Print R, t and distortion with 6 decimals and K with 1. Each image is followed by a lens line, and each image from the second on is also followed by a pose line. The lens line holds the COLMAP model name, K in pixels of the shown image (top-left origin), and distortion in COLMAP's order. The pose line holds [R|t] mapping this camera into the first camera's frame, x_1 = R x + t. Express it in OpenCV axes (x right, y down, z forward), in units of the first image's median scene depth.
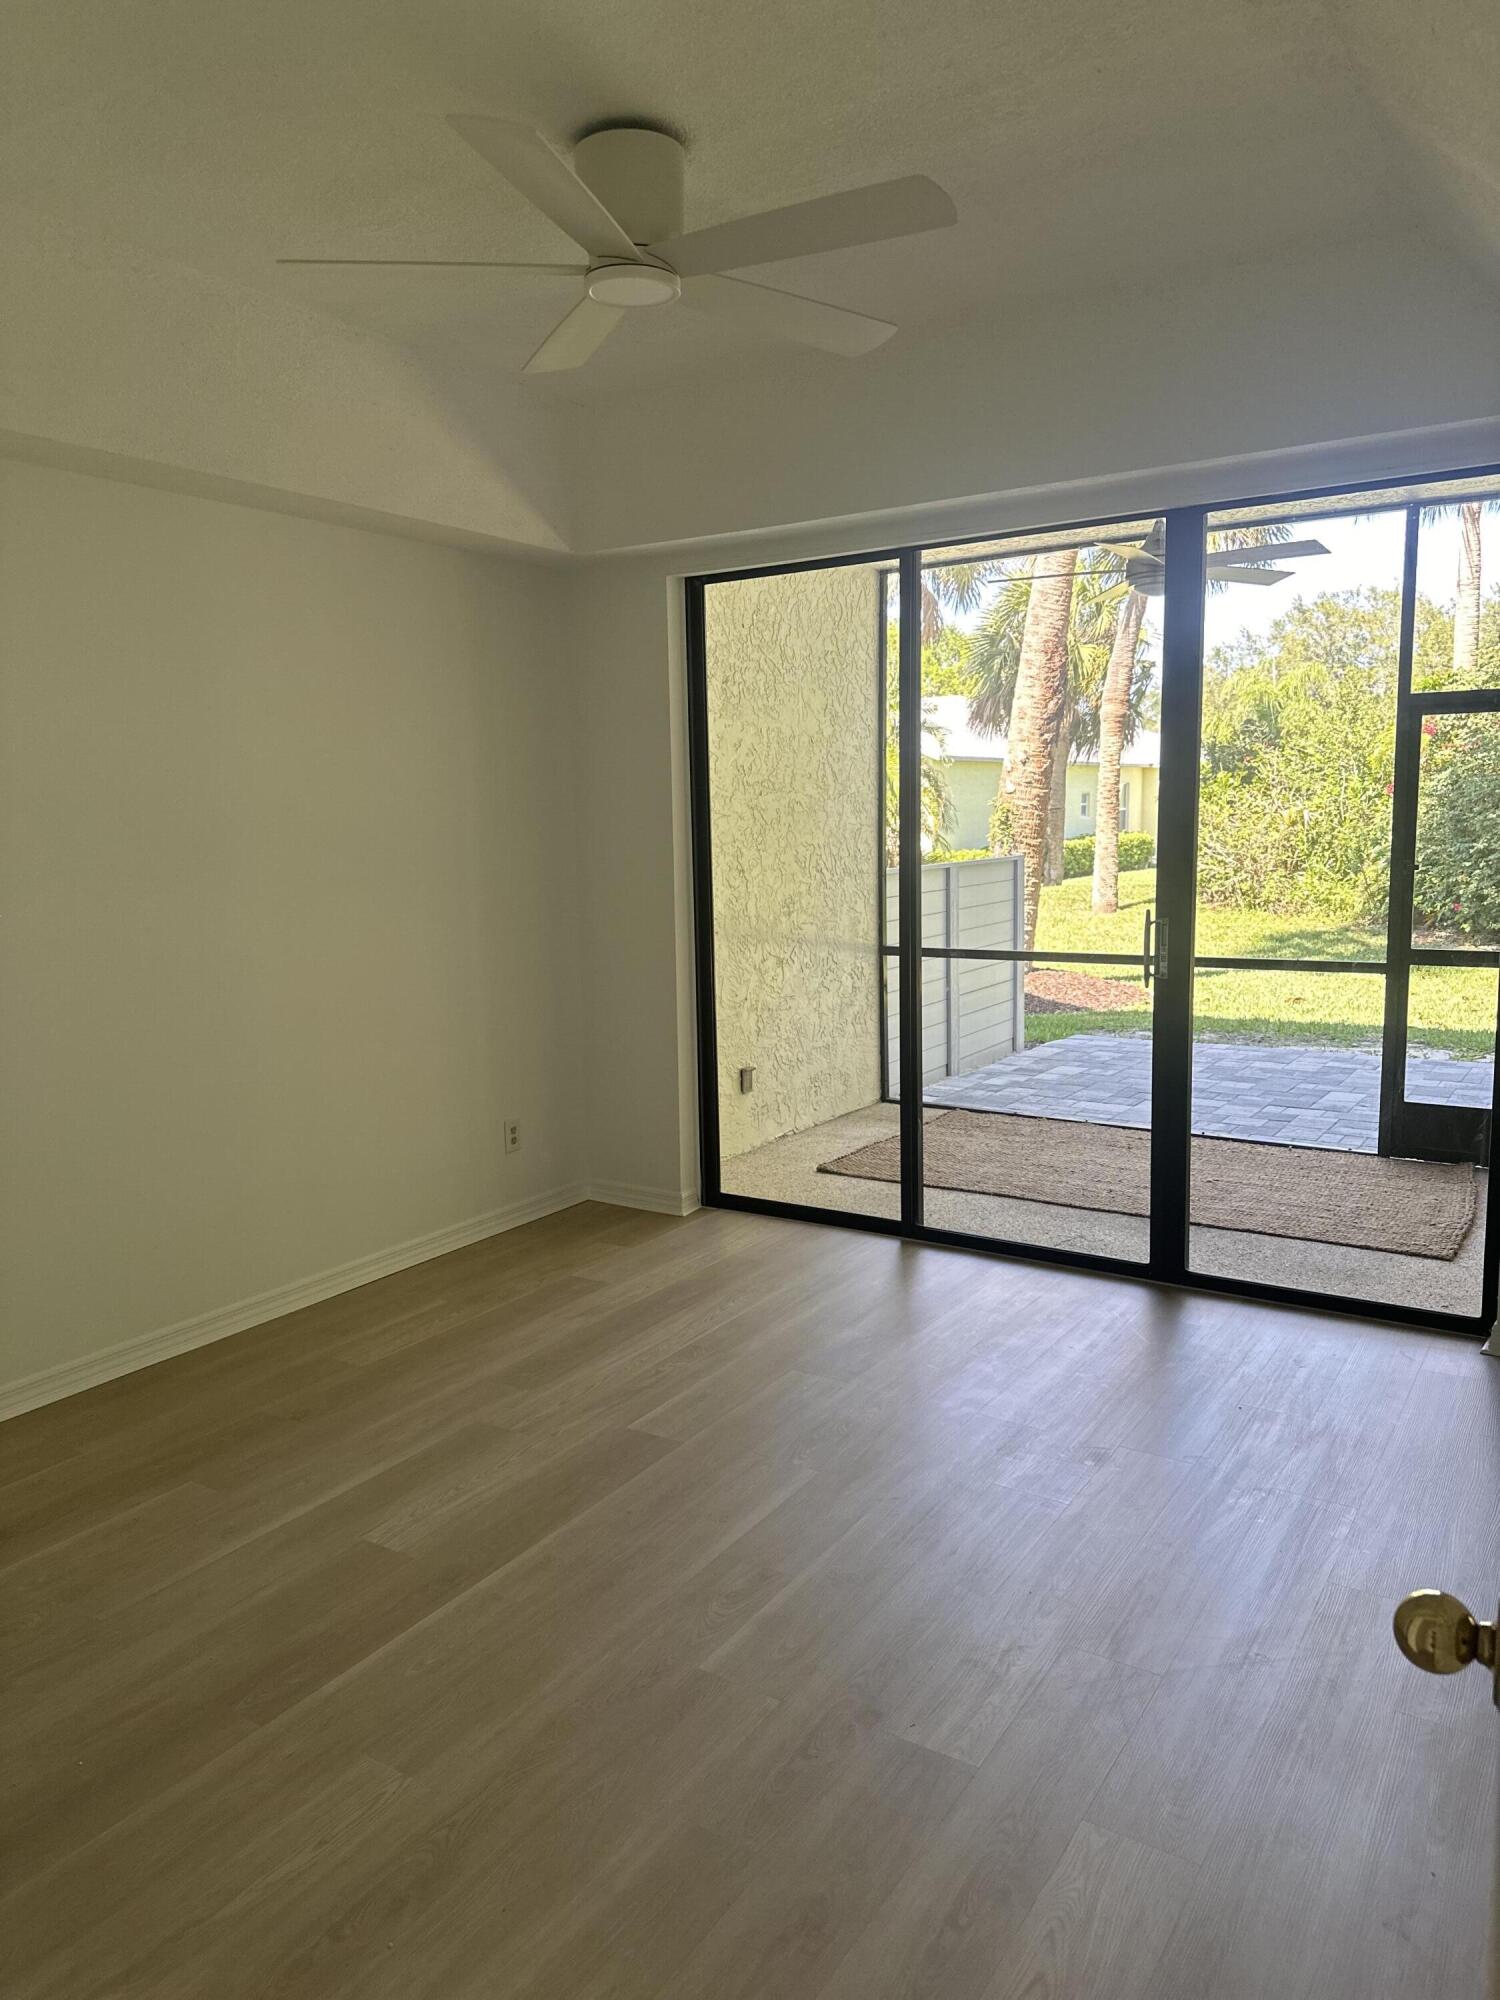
lens RADIAL K [[1383.8, 0, 732.2], [0, 1383.8, 1010.2], [0, 0, 1]] dist [0.159350, -0.343079]
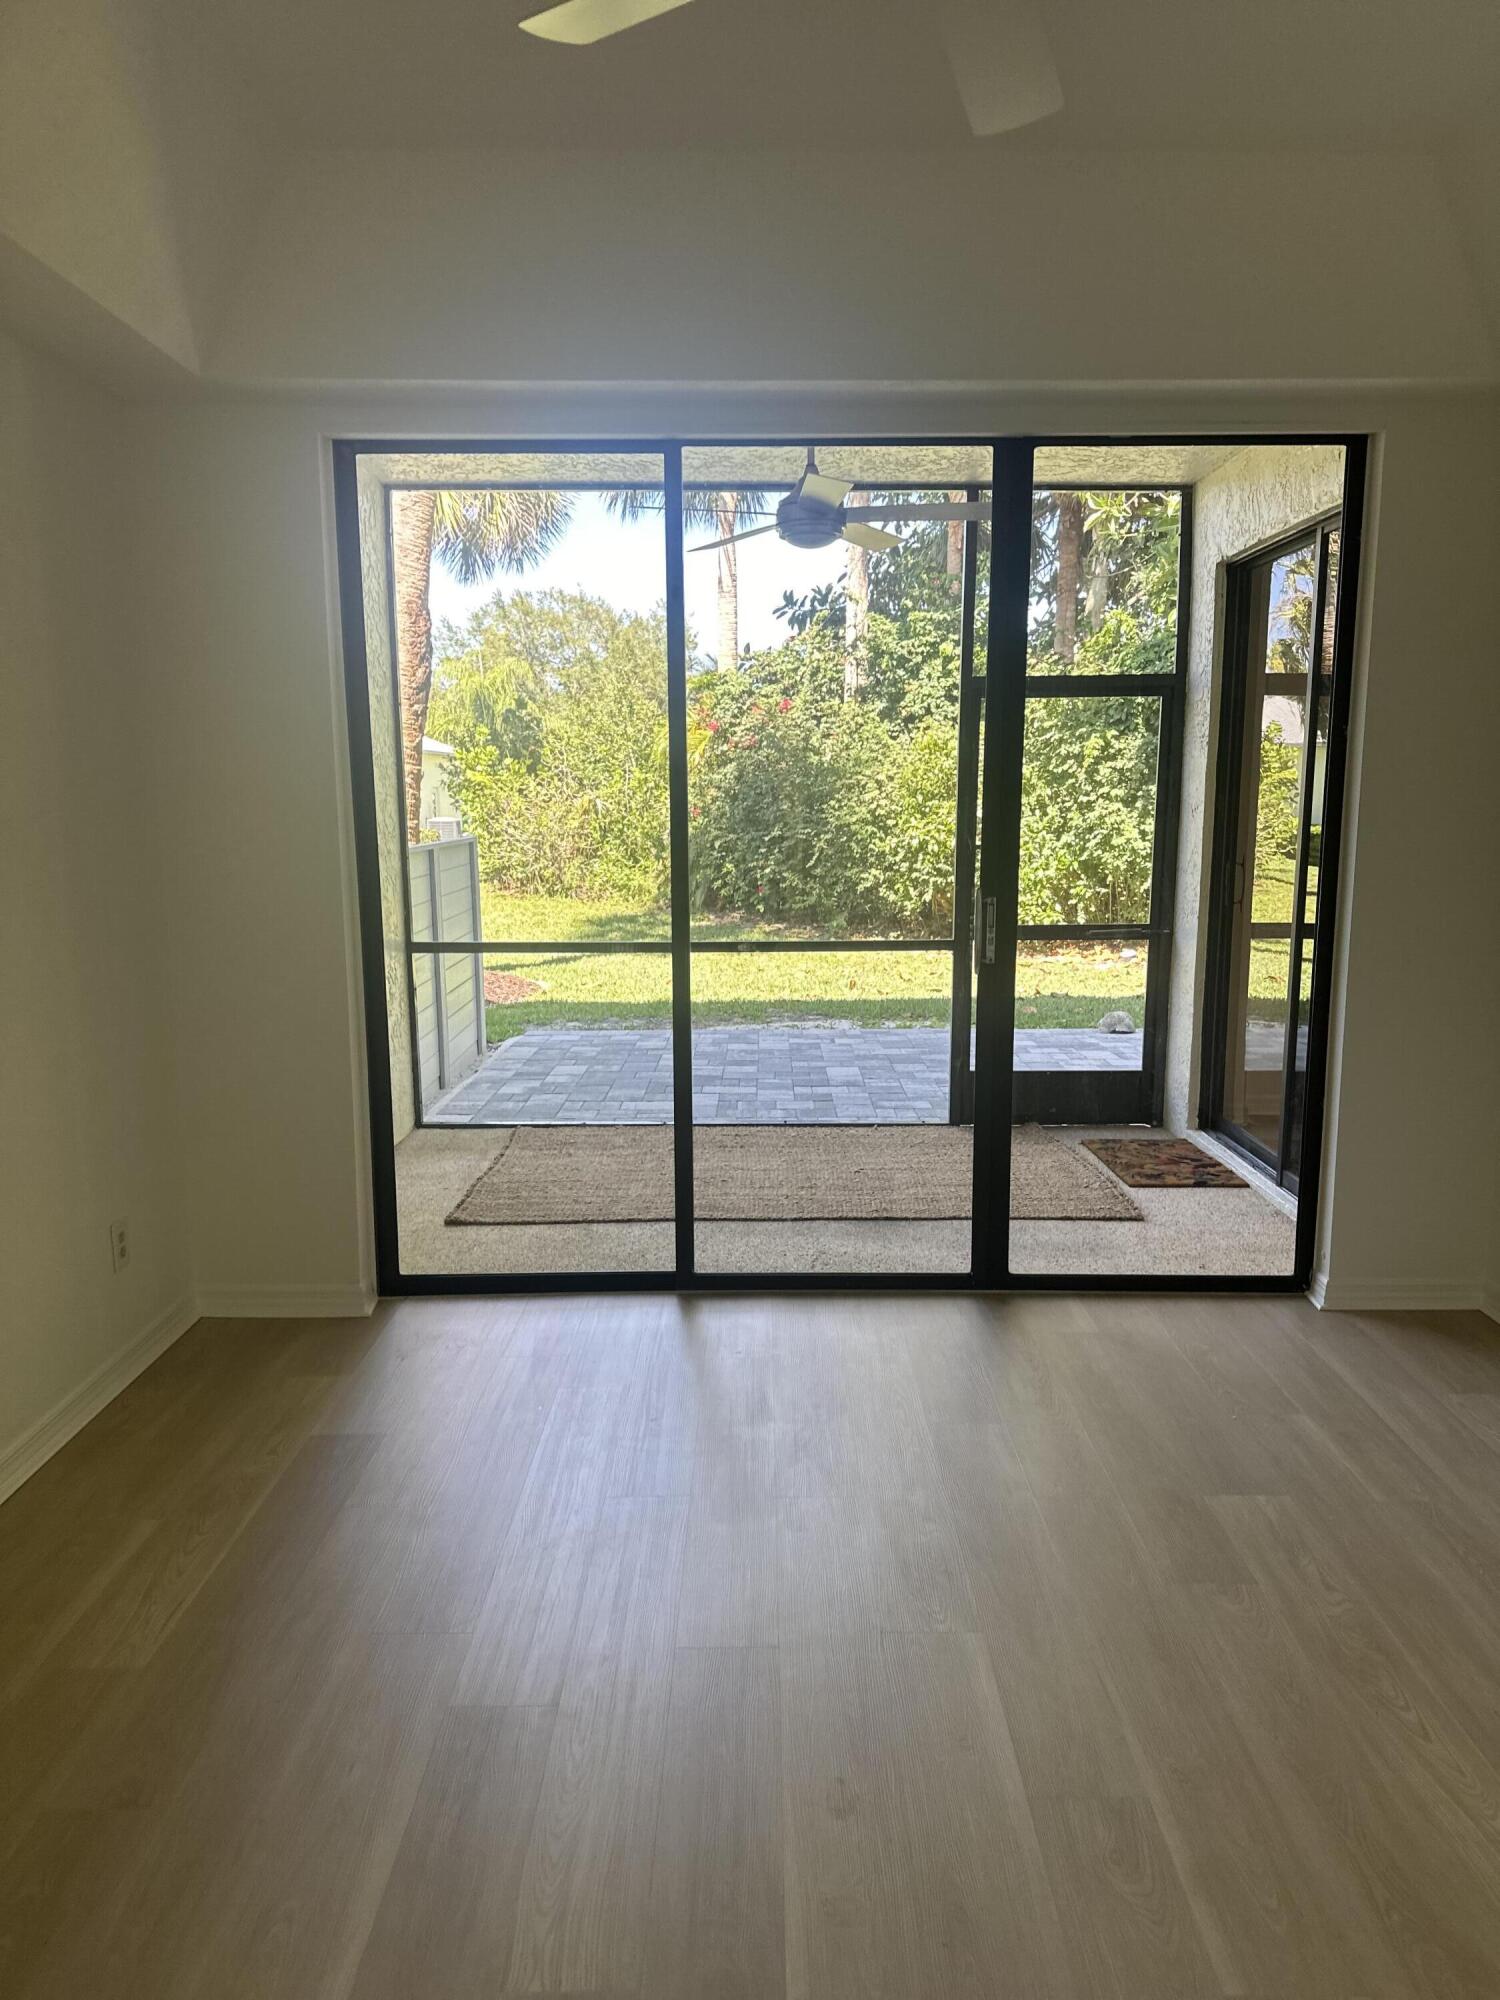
lens RADIAL K [[1394.2, 0, 759.2], [0, 1394.2, 1016.9], [0, 0, 1]] dist [0.179663, -0.277379]
pose [[0.834050, -0.068956, 0.547362, -0.106440], [0.062752, 0.997577, 0.030054, -0.007920], [-0.548108, 0.009281, 0.836356, 0.103076]]
